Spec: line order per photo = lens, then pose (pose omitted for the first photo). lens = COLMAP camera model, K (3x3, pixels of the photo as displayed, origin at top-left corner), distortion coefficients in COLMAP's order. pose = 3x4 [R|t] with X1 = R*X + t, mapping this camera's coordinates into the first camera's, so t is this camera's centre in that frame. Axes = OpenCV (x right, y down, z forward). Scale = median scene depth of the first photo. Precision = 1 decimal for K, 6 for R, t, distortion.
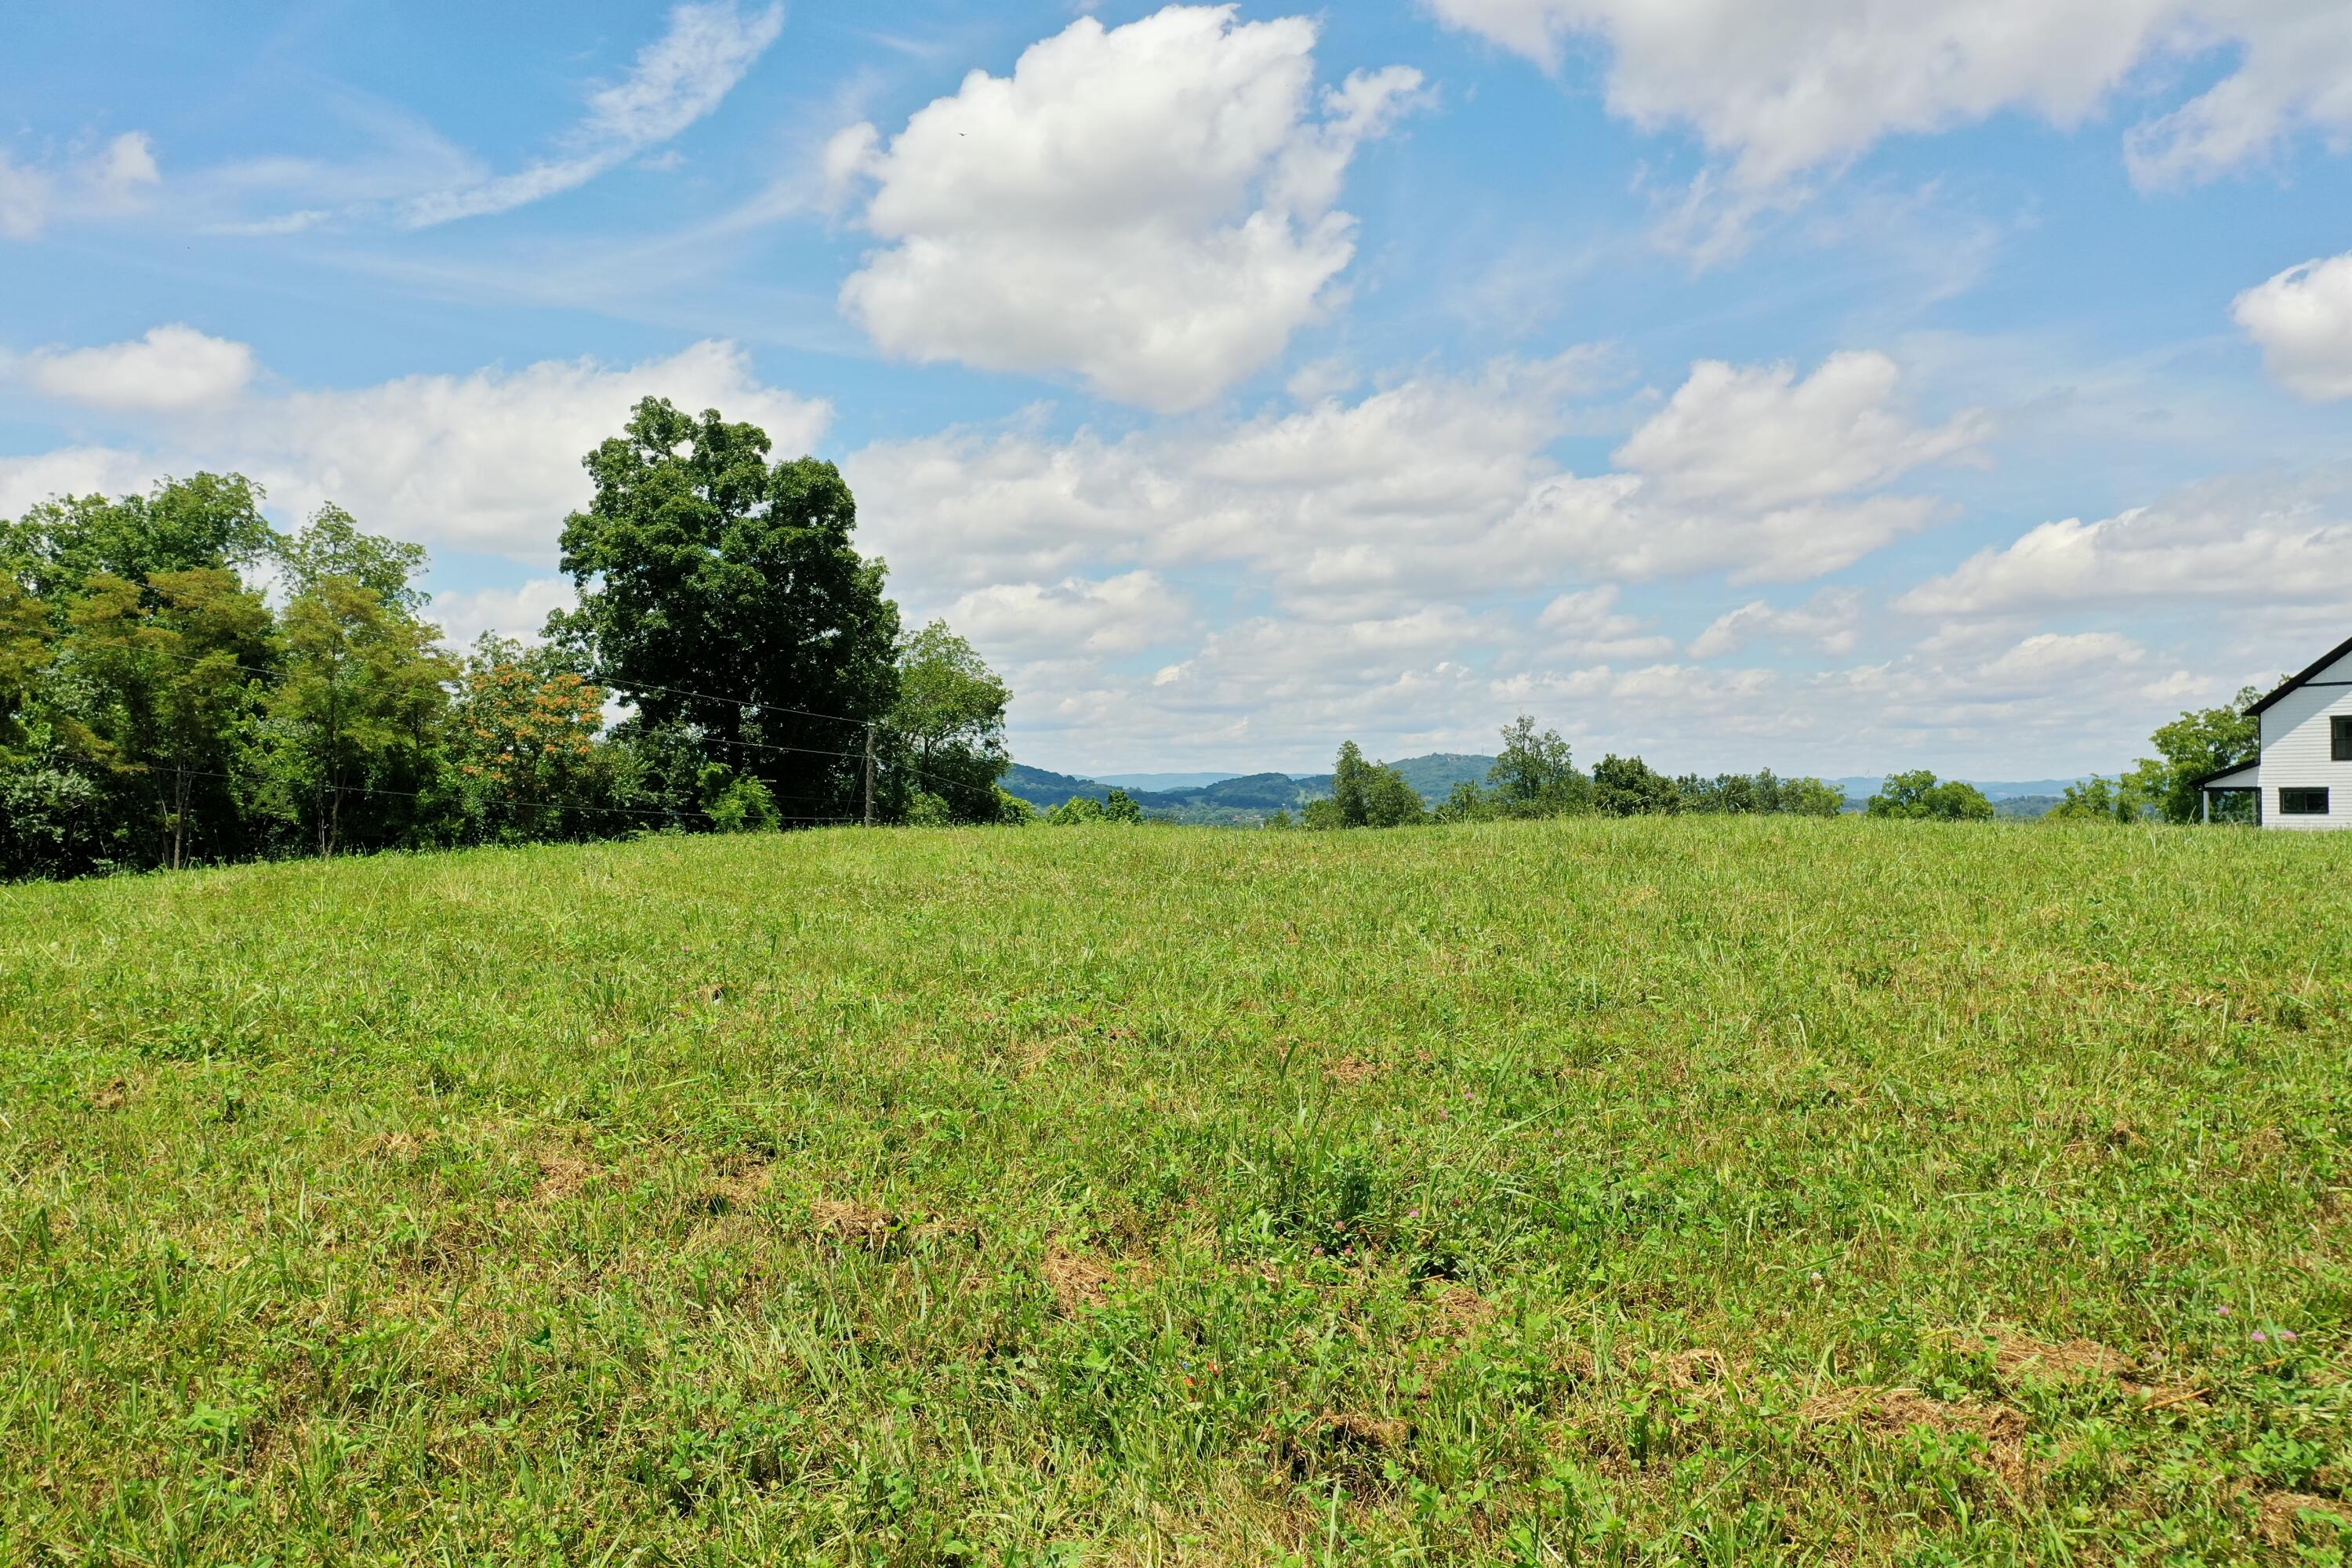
lens RADIAL K [[1825.2, 0, 1046.5], [0, 1825.2, 820.1], [0, 0, 1]] dist [0.008912, 0.002105]
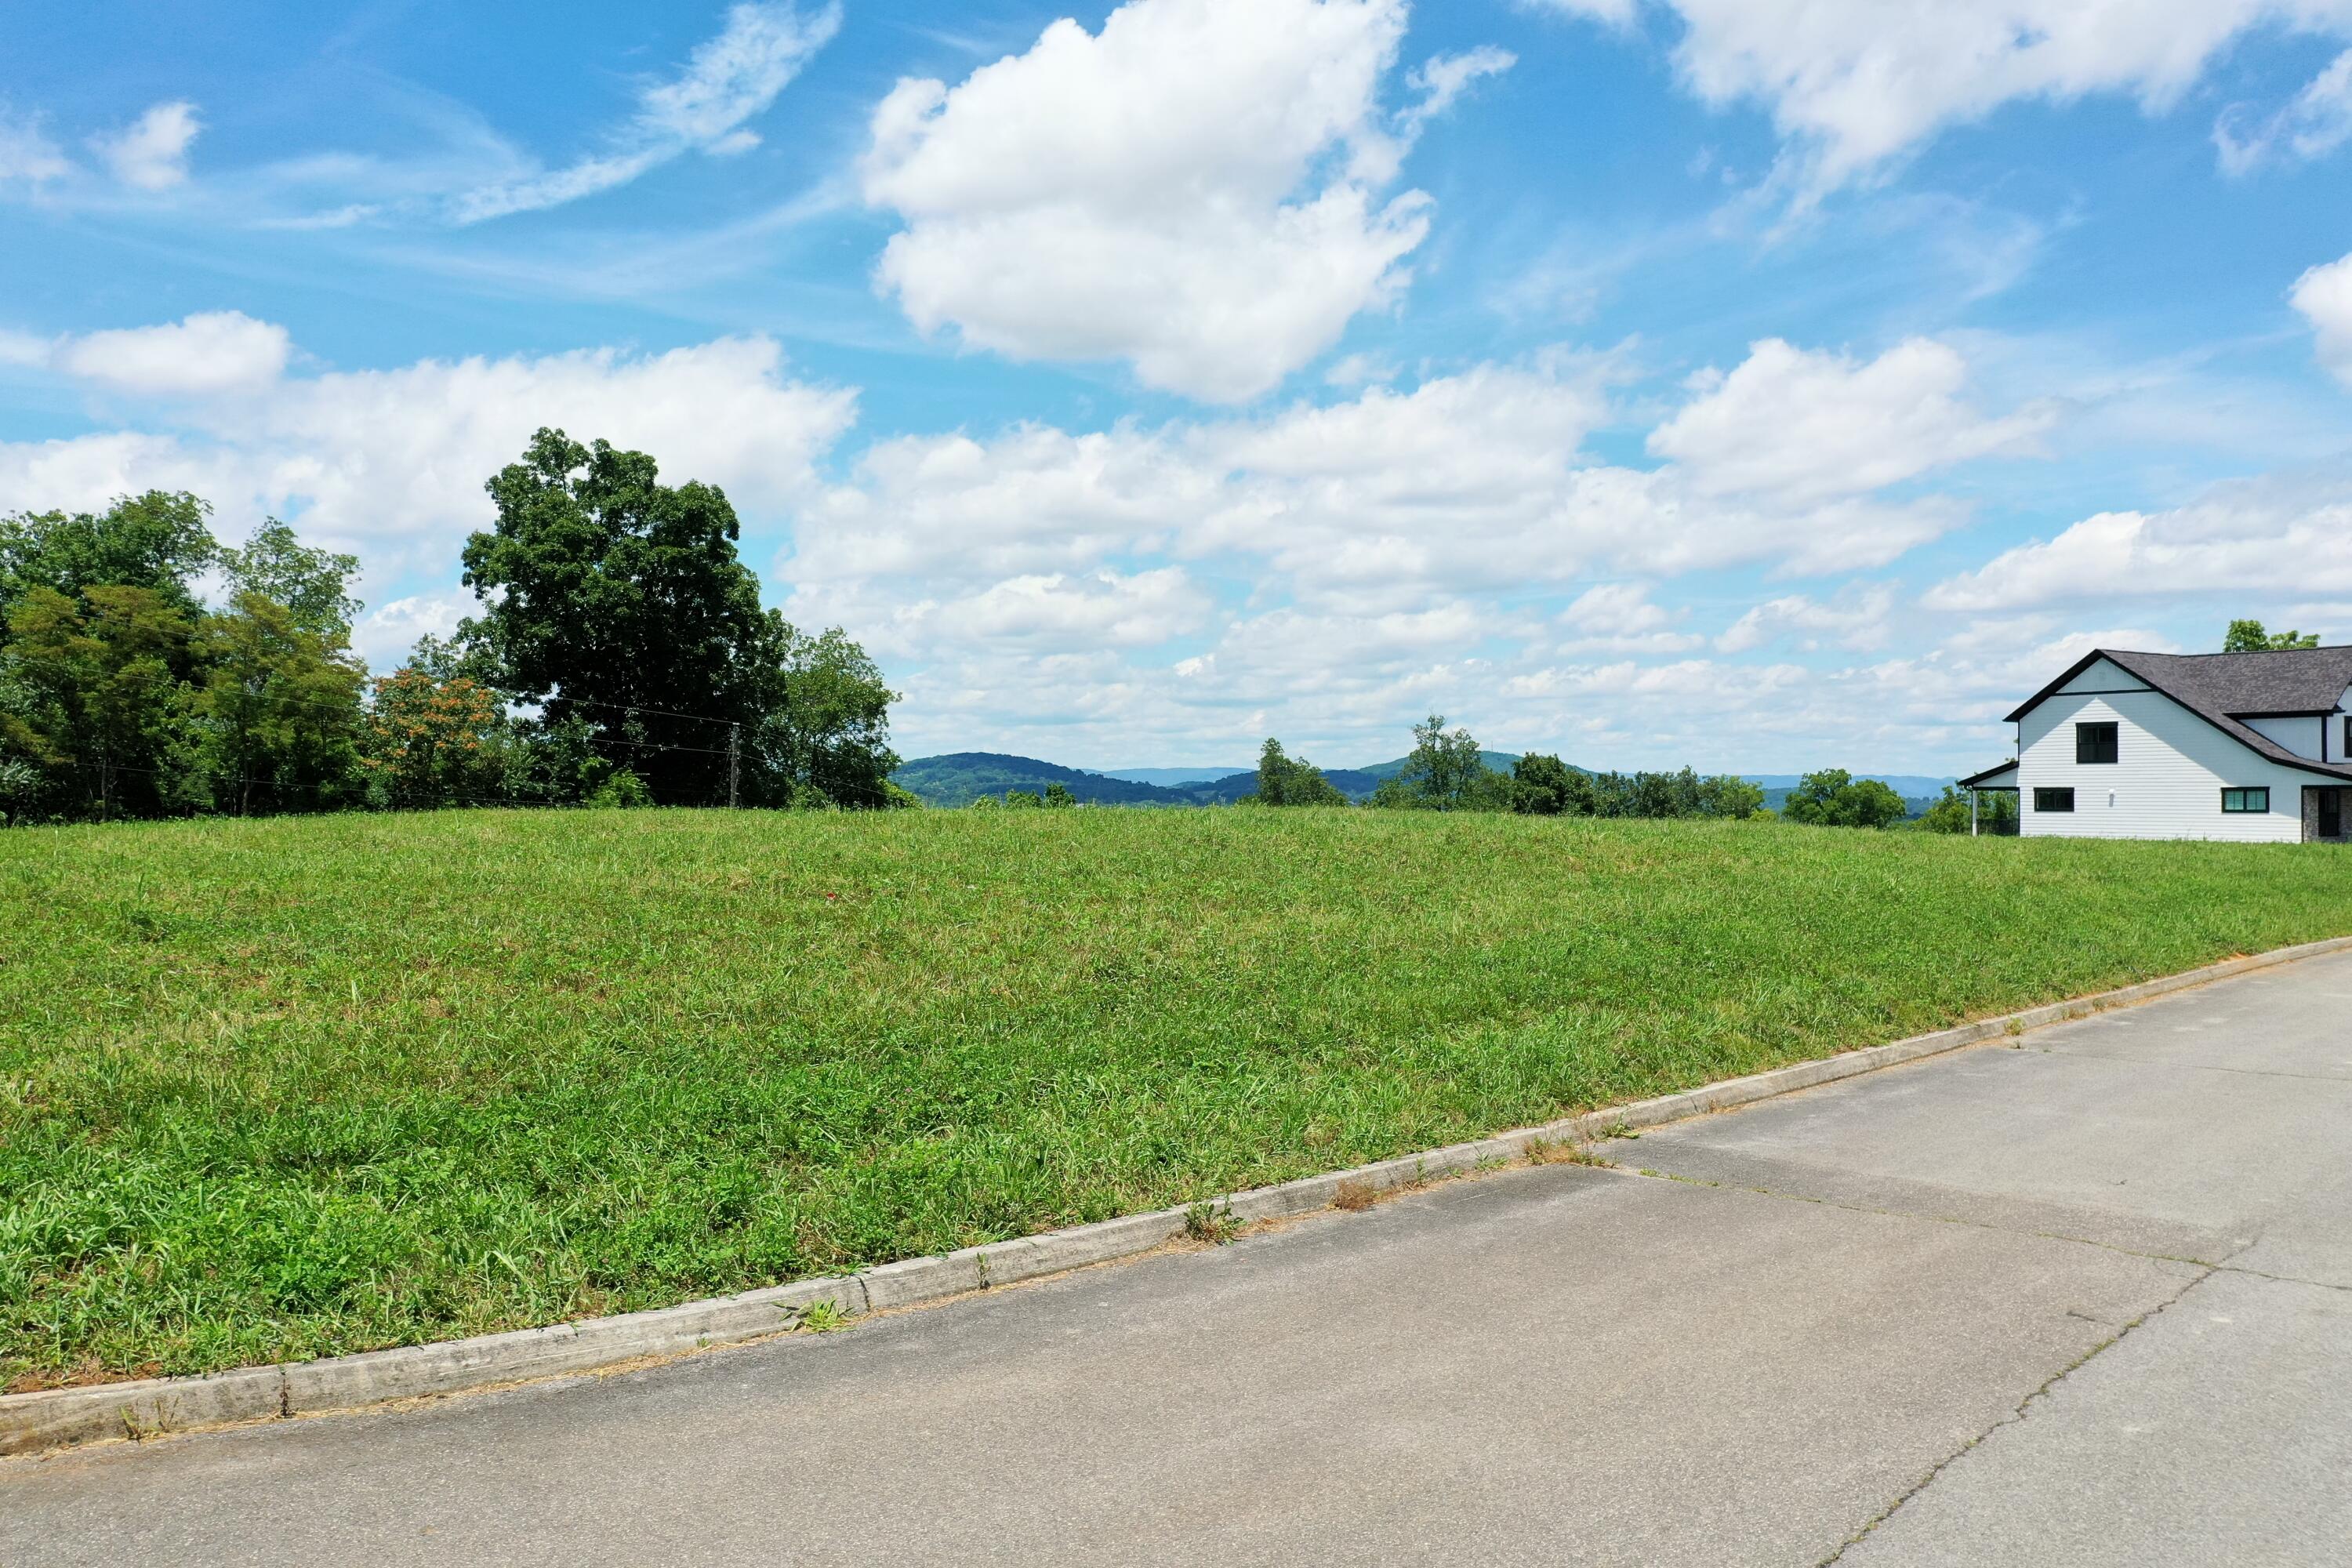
lens RADIAL K [[1919.0, 0, 1176.0], [0, 1919.0, 784.0], [0, 0, 1]] dist [0.011001, 0.000427]
pose [[0.999929, 0.005690, -0.010457, 0.163461], [-0.005843, 0.999876, -0.014632, -0.000271], [0.010373, 0.014692, 0.999838, -0.147456]]
